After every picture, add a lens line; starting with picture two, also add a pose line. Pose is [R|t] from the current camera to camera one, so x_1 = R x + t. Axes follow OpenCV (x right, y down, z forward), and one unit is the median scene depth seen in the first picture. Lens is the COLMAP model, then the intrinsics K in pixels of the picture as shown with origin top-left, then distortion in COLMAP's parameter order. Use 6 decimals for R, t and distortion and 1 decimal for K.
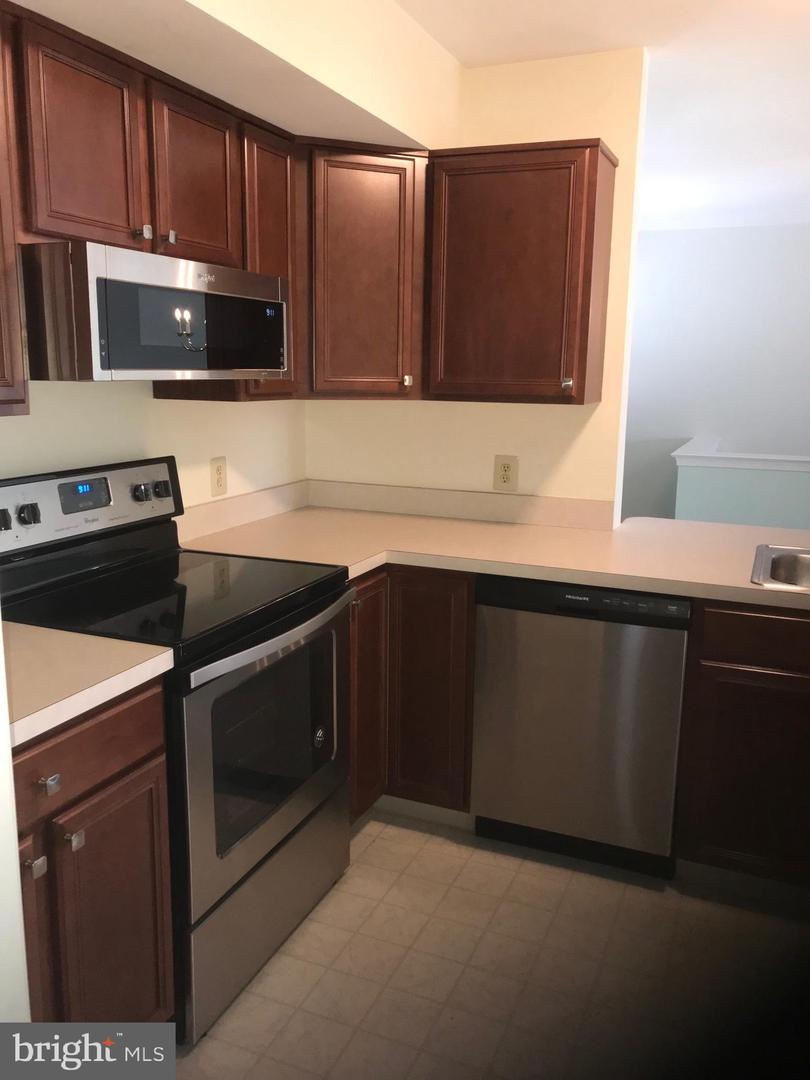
lens RADIAL K [[914.2, 0, 404.1], [0, 914.2, 558.7], [0, 0, 1]] dist [0.003158, 0.001741]
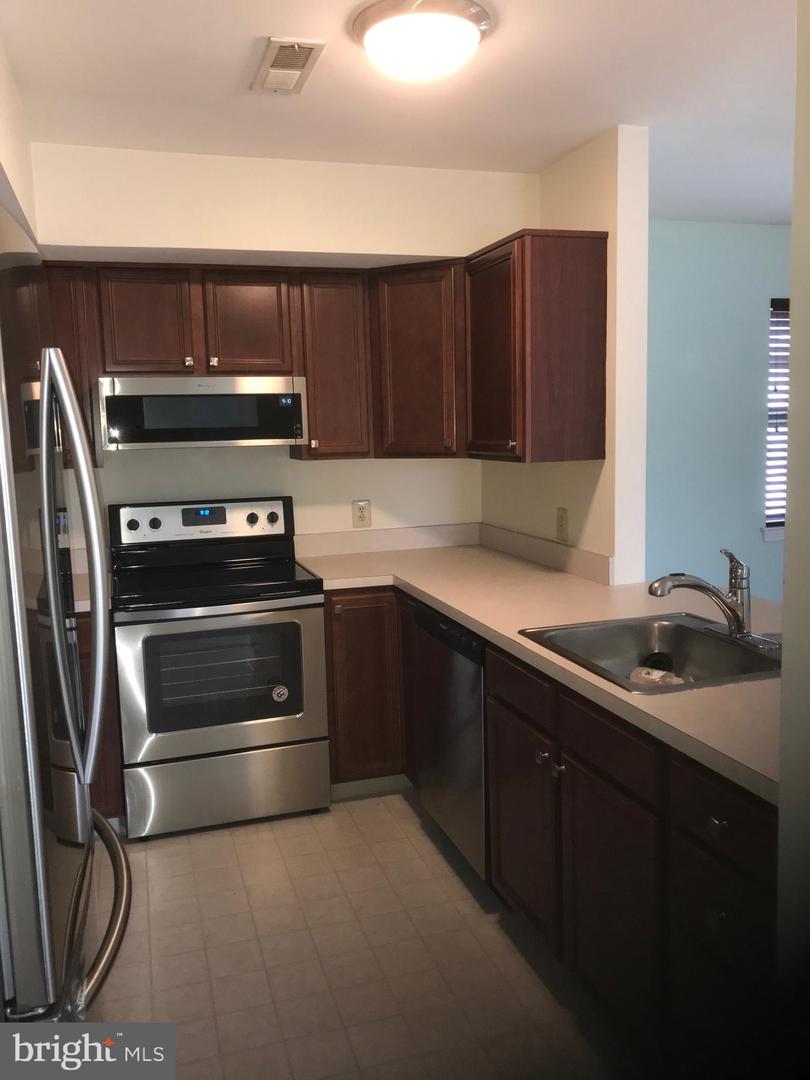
lens RADIAL K [[883.5, 0, 405.0], [0, 883.5, 540.0], [0, 0, 1]] dist [0.004228, -0.000138]
pose [[0.644988, 0.065722, -0.761361, 1.027411], [-0.127143, 0.991638, -0.022109, -0.035177], [0.753542, 0.111062, 0.647951, 0.223433]]
